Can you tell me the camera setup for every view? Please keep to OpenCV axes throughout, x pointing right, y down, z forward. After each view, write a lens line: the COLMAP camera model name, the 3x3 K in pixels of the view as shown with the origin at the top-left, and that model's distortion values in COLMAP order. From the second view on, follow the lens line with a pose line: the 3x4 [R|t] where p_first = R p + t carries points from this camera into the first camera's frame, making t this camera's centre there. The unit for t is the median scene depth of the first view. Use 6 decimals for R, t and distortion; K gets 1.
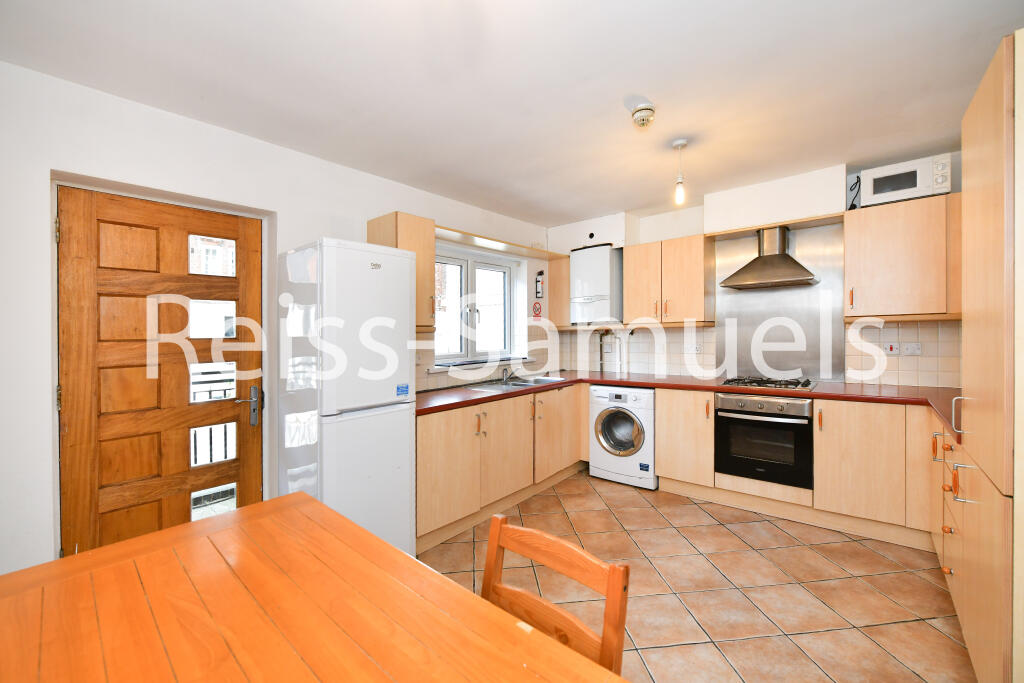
lens RADIAL K [[409.1, 0, 499.7], [0, 409.1, 338.7], [0, 0, 1]] dist [-0.000088, 0.000112]
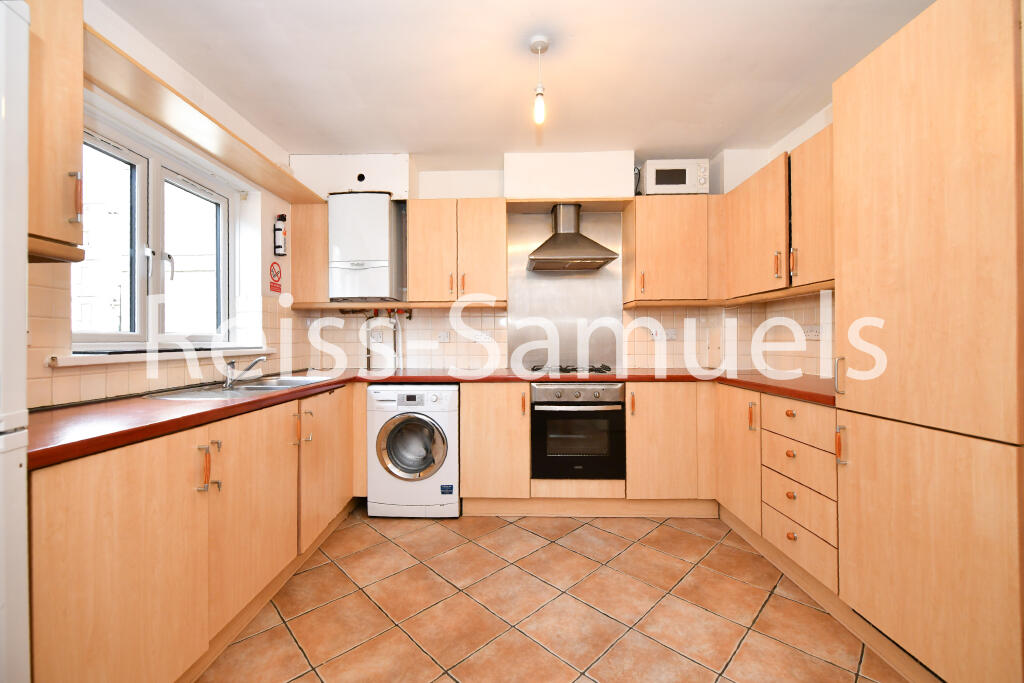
lens RADIAL K [[437.2, 0, 485.2], [0, 437.2, 340.0], [0, 0, 1]] dist [-0.003456, -0.000374]
pose [[0.784554, 0.016647, 0.619837, -0.100266], [-0.005699, 0.999791, -0.019637, 0.061265], [-0.620035, 0.011874, 0.784484, 0.355687]]
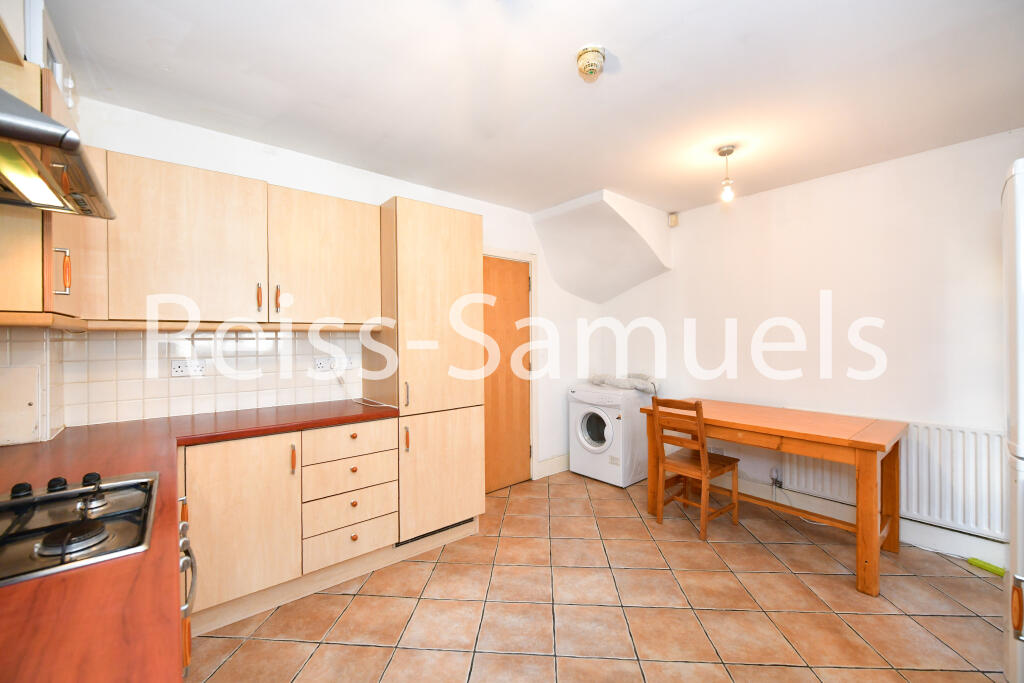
lens RADIAL K [[409.1, 0, 499.7], [0, 409.1, 338.7], [0, 0, 1]] dist [-0.000088, 0.000112]
pose [[-0.987200, 0.023920, 0.157683, 0.263509], [0.024968, 0.999677, 0.004670, -0.010923], [-0.157520, 0.008547, -0.987479, 1.218238]]
